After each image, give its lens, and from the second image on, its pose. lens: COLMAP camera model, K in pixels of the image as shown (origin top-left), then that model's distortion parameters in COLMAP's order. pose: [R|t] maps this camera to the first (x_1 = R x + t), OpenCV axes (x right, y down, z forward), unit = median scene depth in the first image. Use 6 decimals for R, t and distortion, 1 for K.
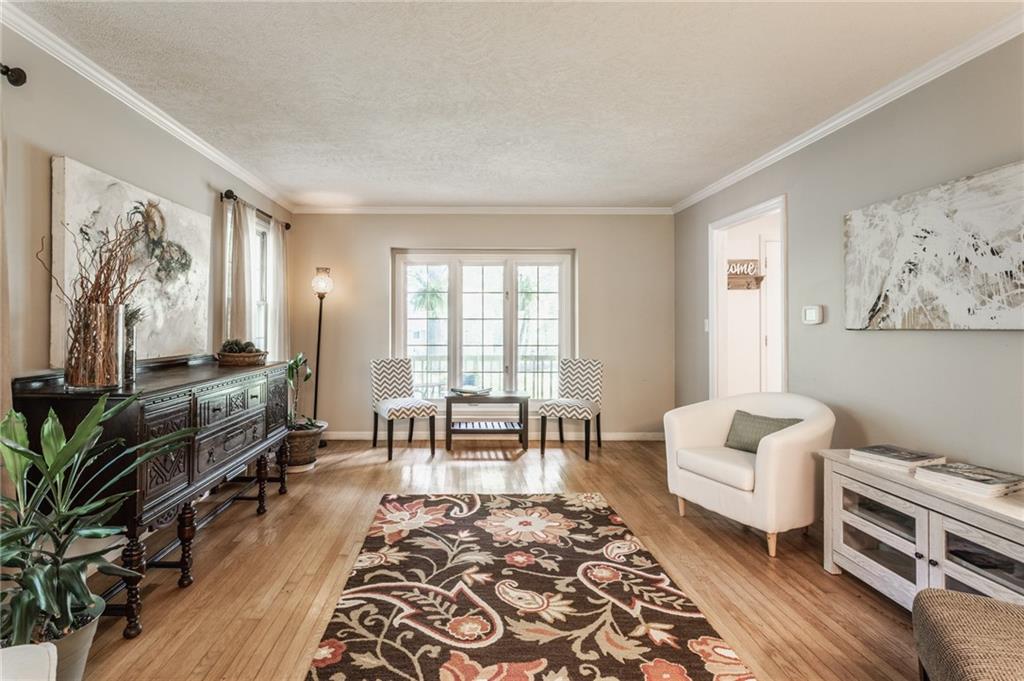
lens RADIAL K [[495.2, 0, 467.3], [0, 495.2, 320.5], [0, 0, 1]] dist [0.000146, 0.000503]
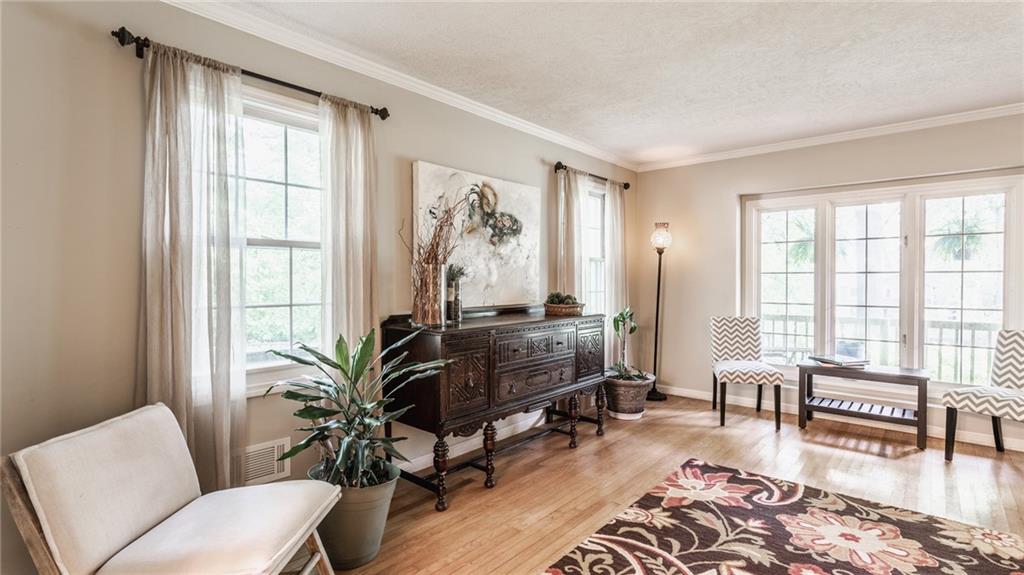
lens RADIAL K [[488.0, 0, 512.0], [0, 488.0, 287.5], [0, 0, 1]] dist [-0.000601, 0.000399]
pose [[0.751634, 0.010864, -0.659491, 0.241585], [0.005605, 0.999723, 0.022857, 0.000487], [0.659556, -0.020876, 0.751365, 0.098898]]
